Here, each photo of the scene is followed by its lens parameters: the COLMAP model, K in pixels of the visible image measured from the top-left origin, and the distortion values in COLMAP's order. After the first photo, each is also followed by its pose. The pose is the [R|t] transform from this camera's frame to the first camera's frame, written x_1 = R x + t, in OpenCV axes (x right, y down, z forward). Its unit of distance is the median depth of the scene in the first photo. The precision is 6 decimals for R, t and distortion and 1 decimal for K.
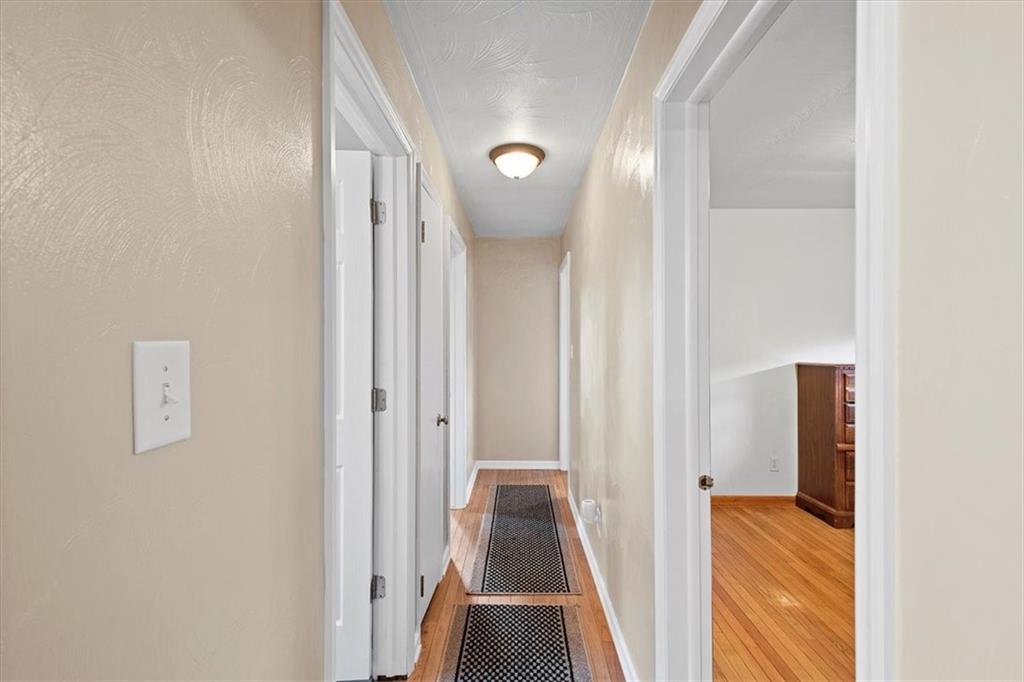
lens RADIAL K [[453.1, 0, 517.2], [0, 453.1, 338.5], [0, 0, 1]] dist [0.003893, 0.000006]
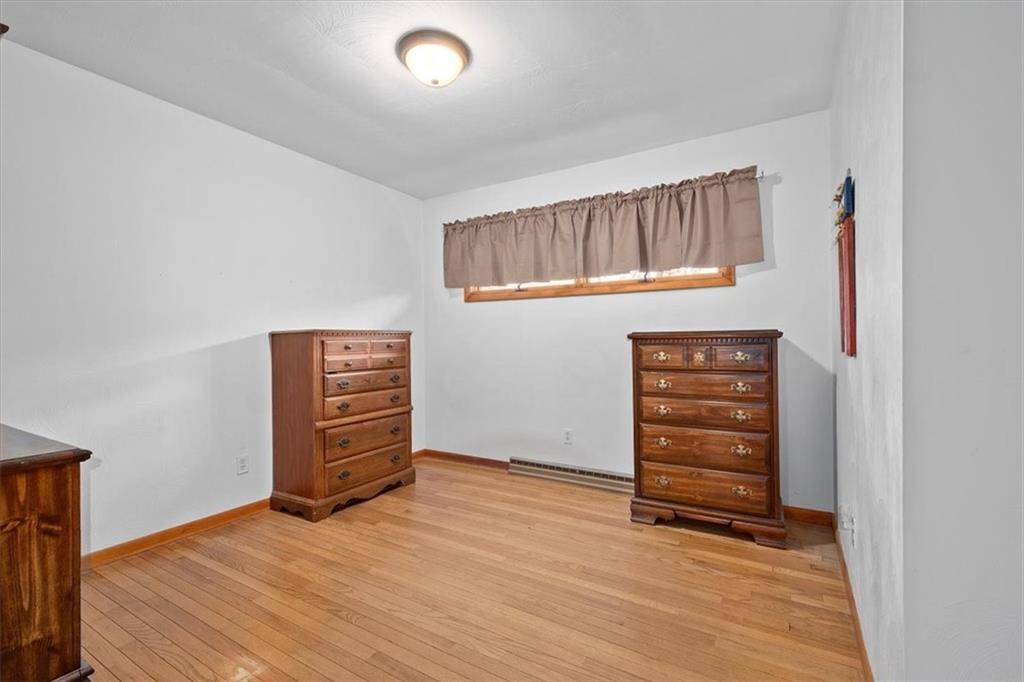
lens RADIAL K [[453.1, 0, 518.3], [0, 453.1, 338.8], [0, 0, 1]] dist [0.003893, 0.000006]
pose [[0.513629, -0.004853, 0.857999, 0.170049], [0.005853, 0.999981, 0.002153, 0.074888], [-0.857993, 0.003916, 0.513647, 0.235461]]
